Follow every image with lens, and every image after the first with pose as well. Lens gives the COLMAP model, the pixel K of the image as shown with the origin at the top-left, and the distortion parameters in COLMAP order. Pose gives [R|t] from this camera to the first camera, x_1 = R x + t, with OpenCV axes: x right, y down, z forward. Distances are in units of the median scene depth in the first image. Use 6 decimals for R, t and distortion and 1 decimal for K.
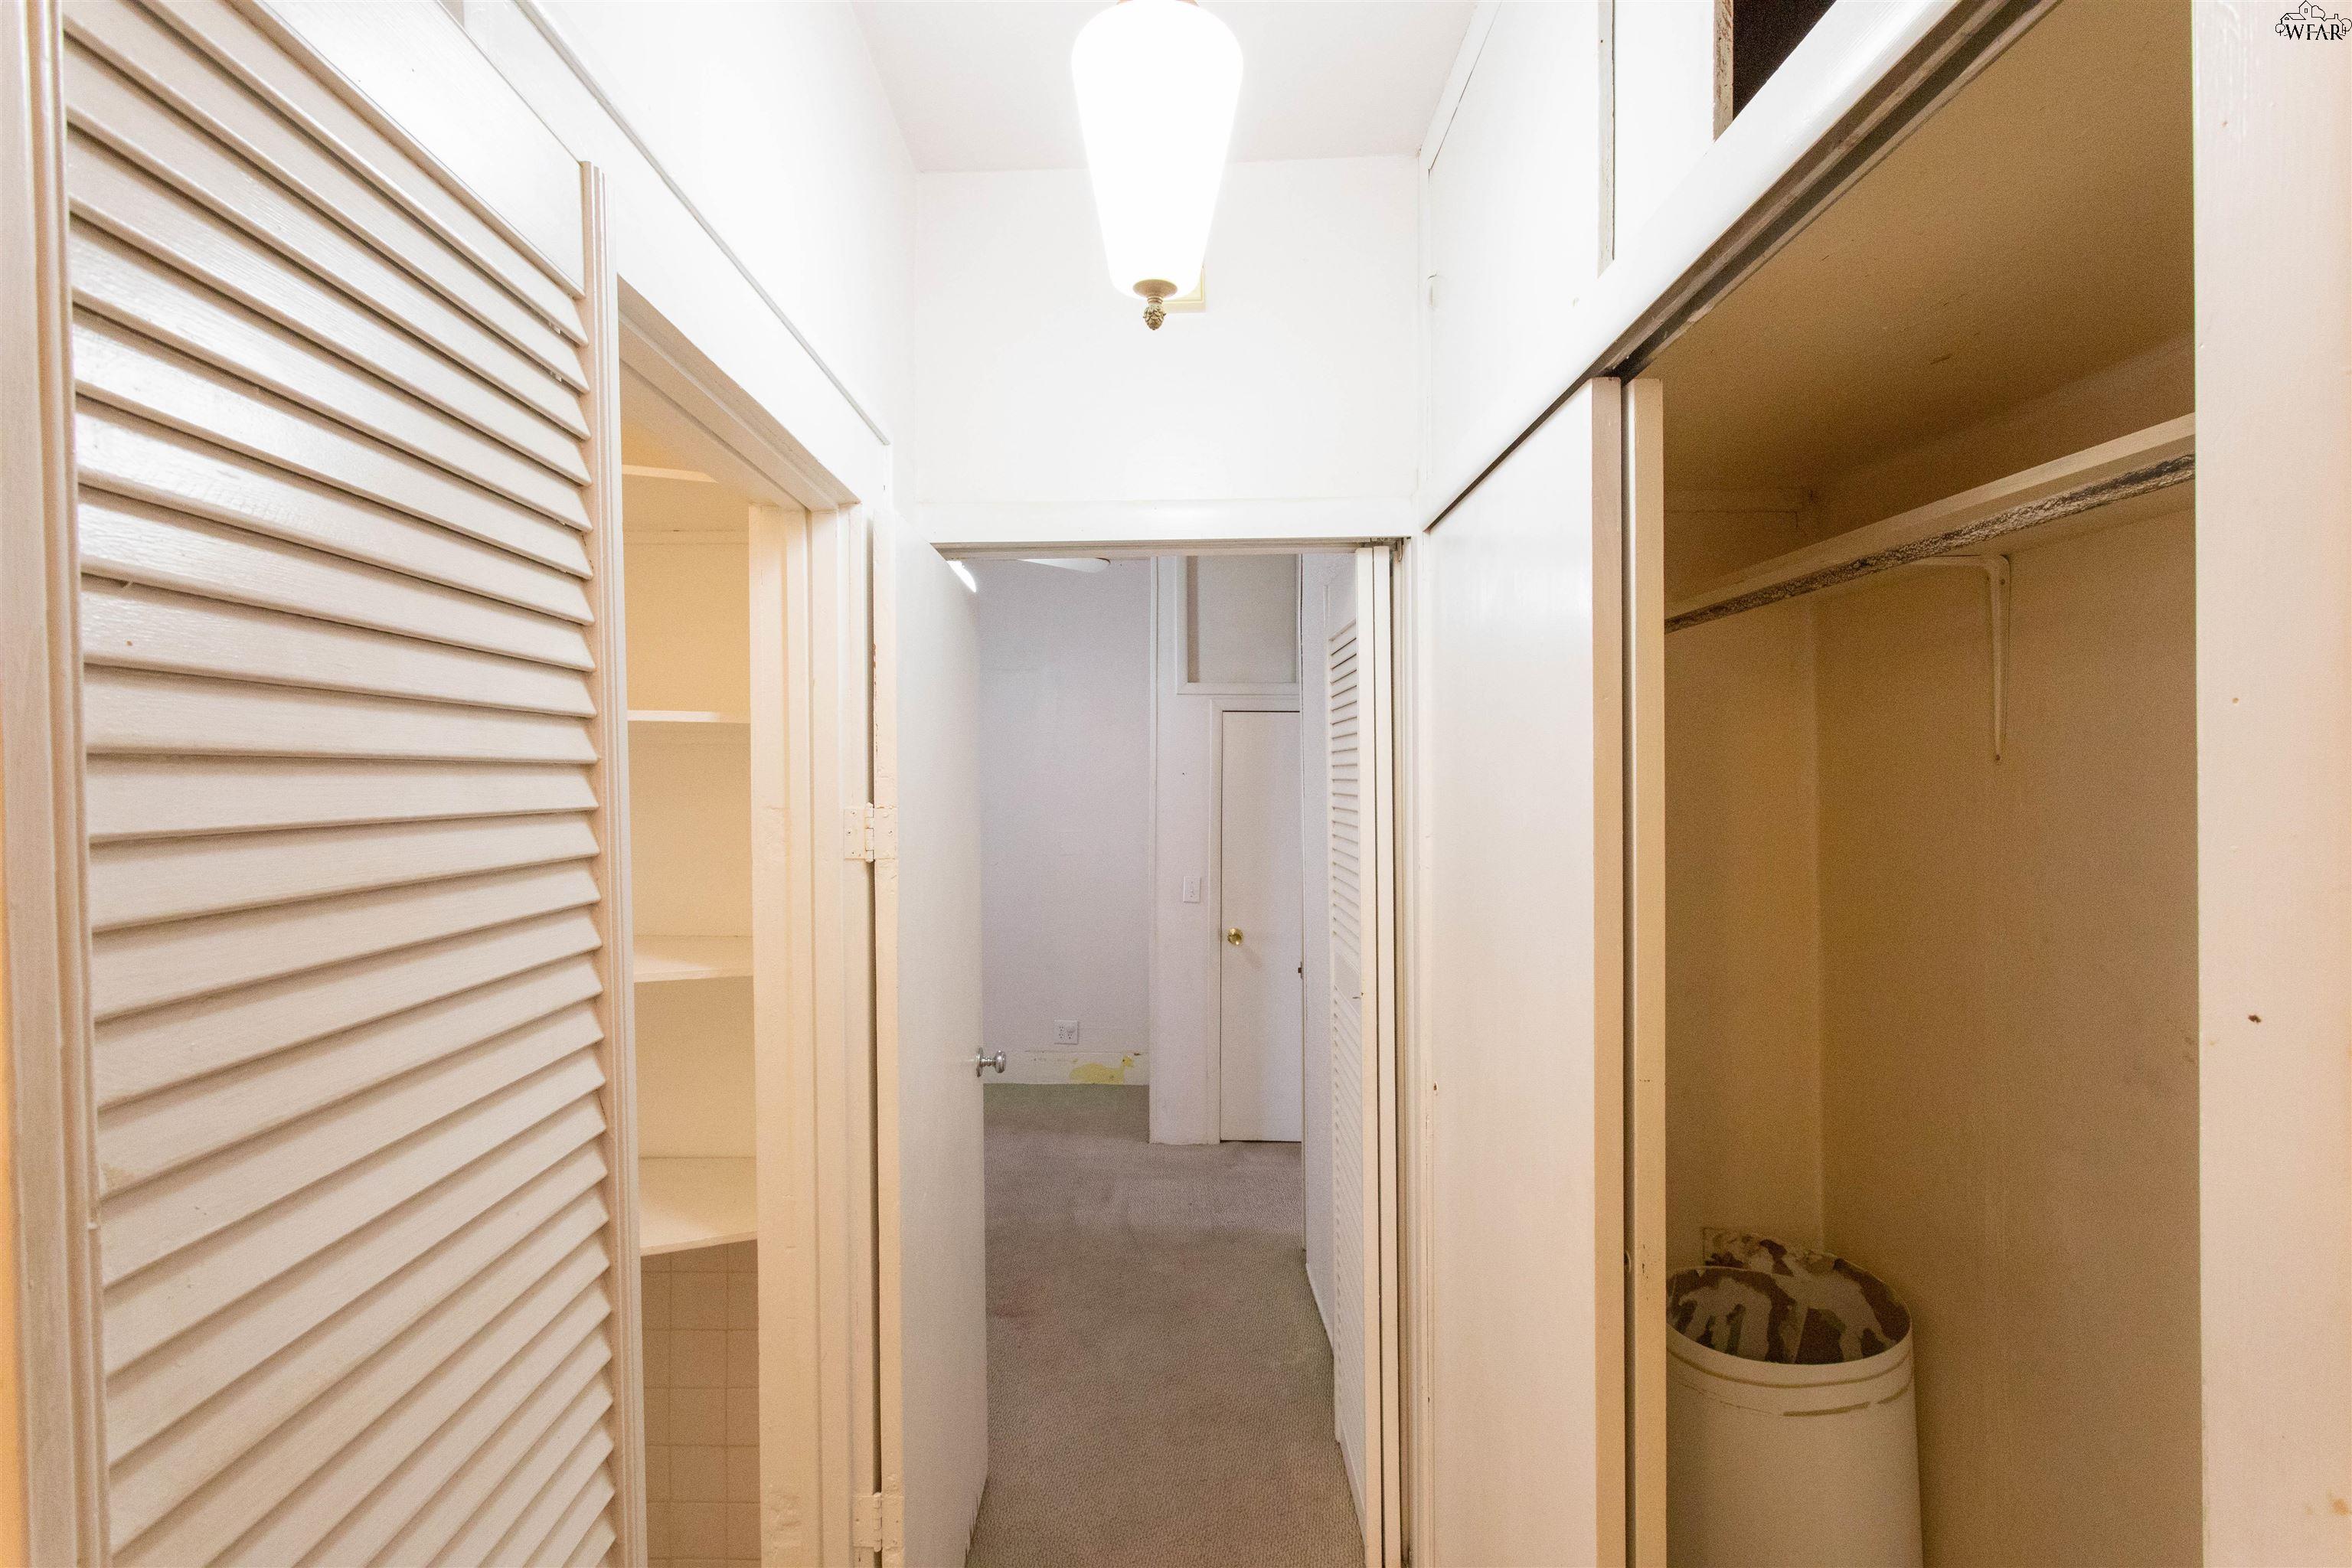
lens RADIAL K [[1121.3, 0, 1178.3], [0, 1121.3, 788.5], [0, 0, 1]] dist [0.001190, 0.001288]
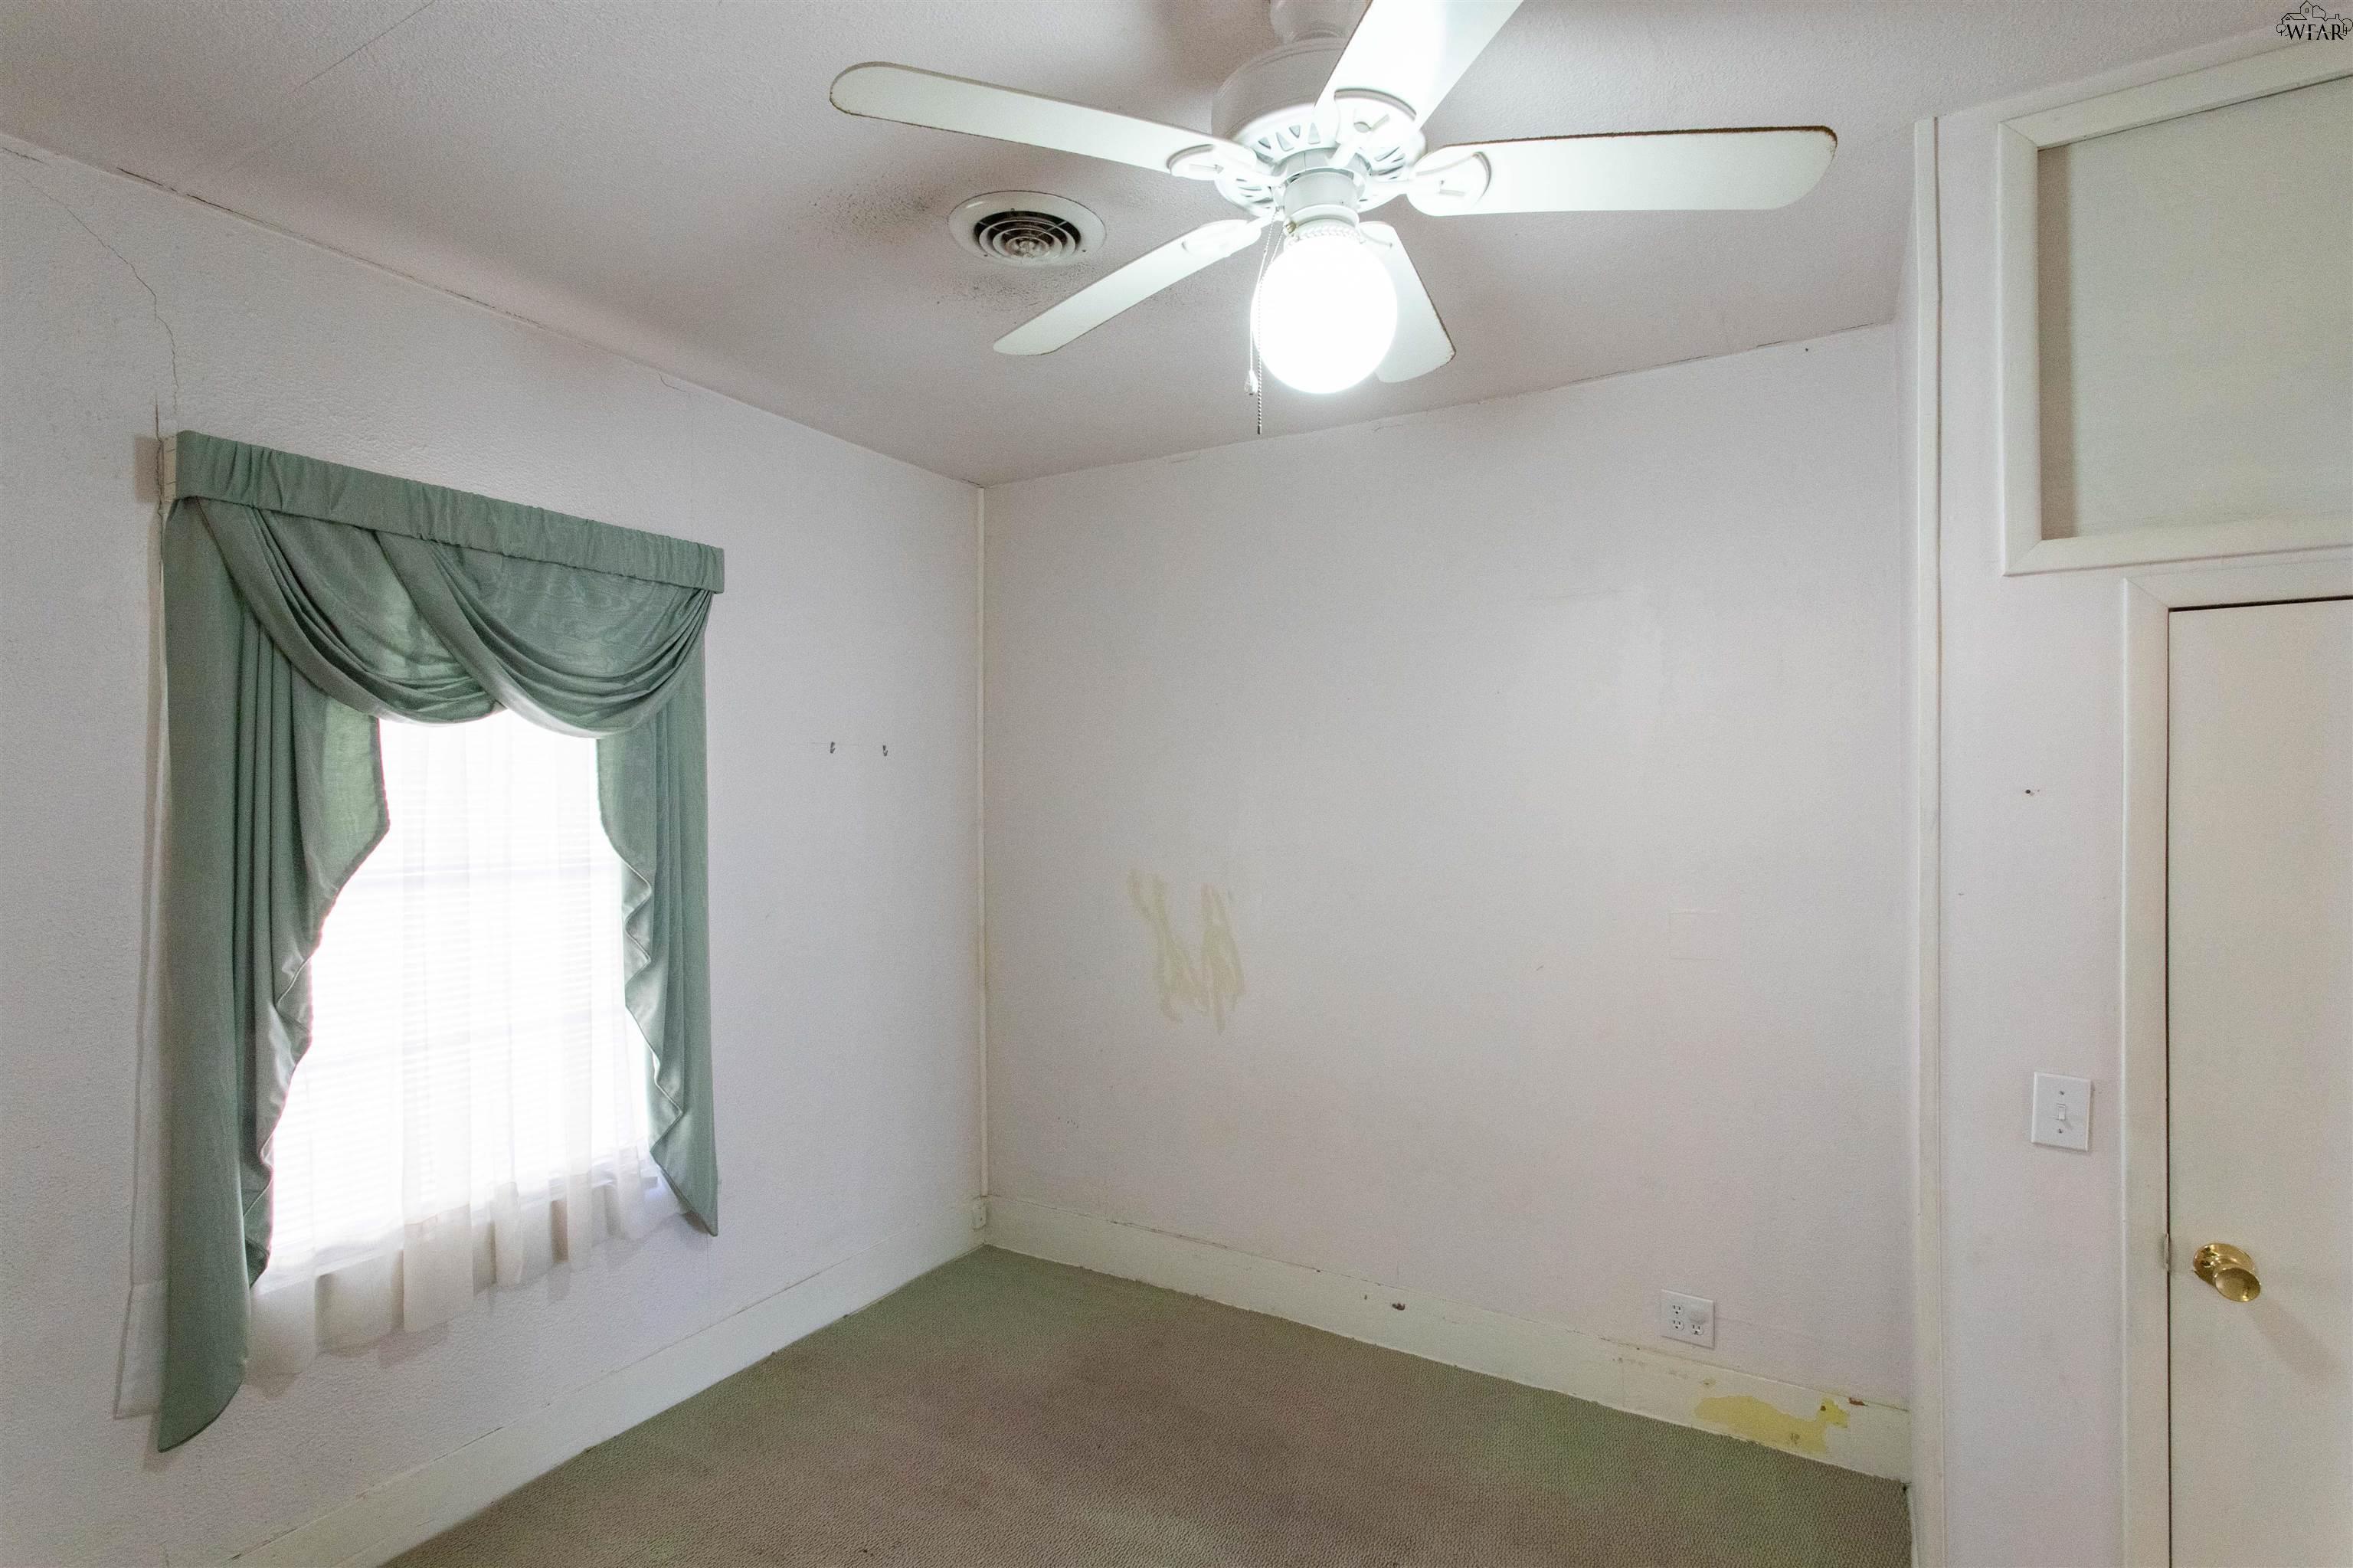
lens RADIAL K [[1121.8, 0, 1185.4], [0, 1121.8, 797.7], [0, 0, 1]] dist [0.001190, 0.001288]
pose [[0.864431, -0.009337, -0.502665, -0.048528], [0.002036, 0.999884, -0.015072, -0.006194], [0.502748, 0.012006, 0.864350, 0.547261]]
